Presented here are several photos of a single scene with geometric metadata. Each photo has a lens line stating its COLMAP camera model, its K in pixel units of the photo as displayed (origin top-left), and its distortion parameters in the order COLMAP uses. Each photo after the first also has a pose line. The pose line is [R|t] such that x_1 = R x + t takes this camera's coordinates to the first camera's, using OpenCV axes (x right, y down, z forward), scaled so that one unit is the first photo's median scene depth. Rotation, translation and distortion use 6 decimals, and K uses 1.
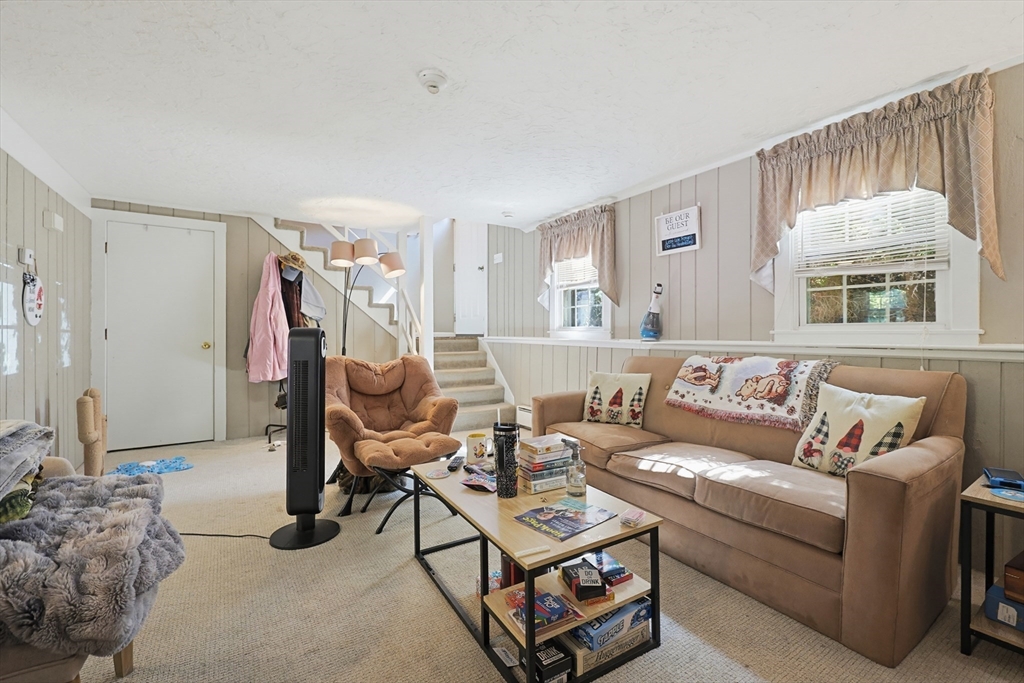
lens RADIAL K [[448.8, 0, 518.1], [0, 448.8, 335.1], [0, 0, 1]] dist [0.000724, 0.000063]
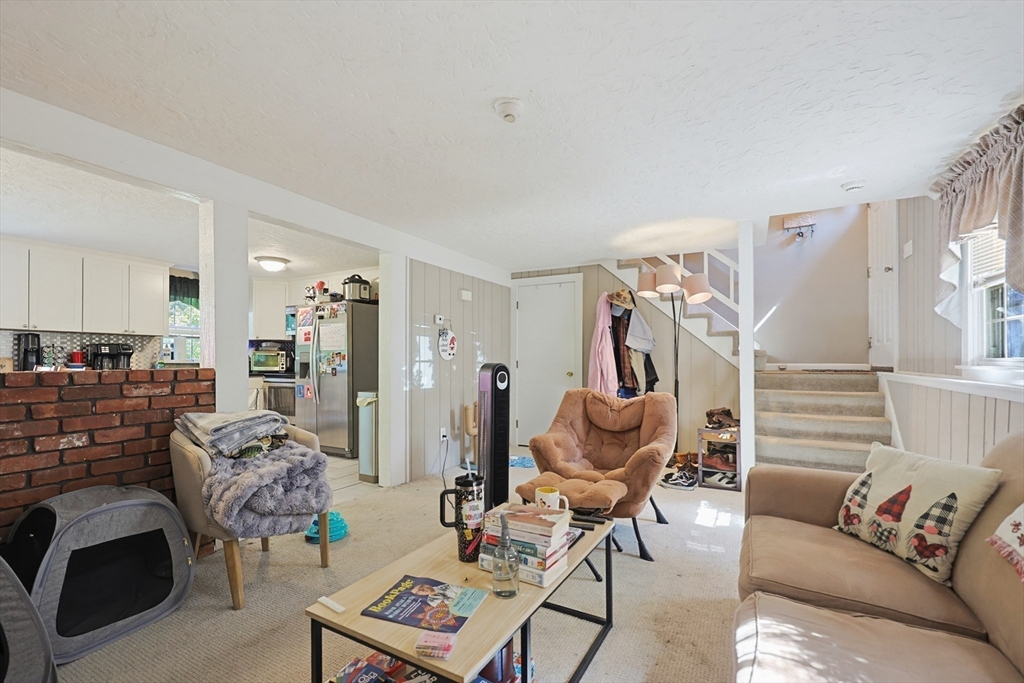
lens RADIAL K [[444.5, 0, 509.8], [0, 444.5, 362.4], [0, 0, 1]] dist [-0.000505, -0.000162]
pose [[0.480466, 0.006050, -0.876993, 0.338487], [-0.005176, 0.999978, 0.004063, -0.014023], [0.876998, 0.002587, 0.480487, 0.282956]]
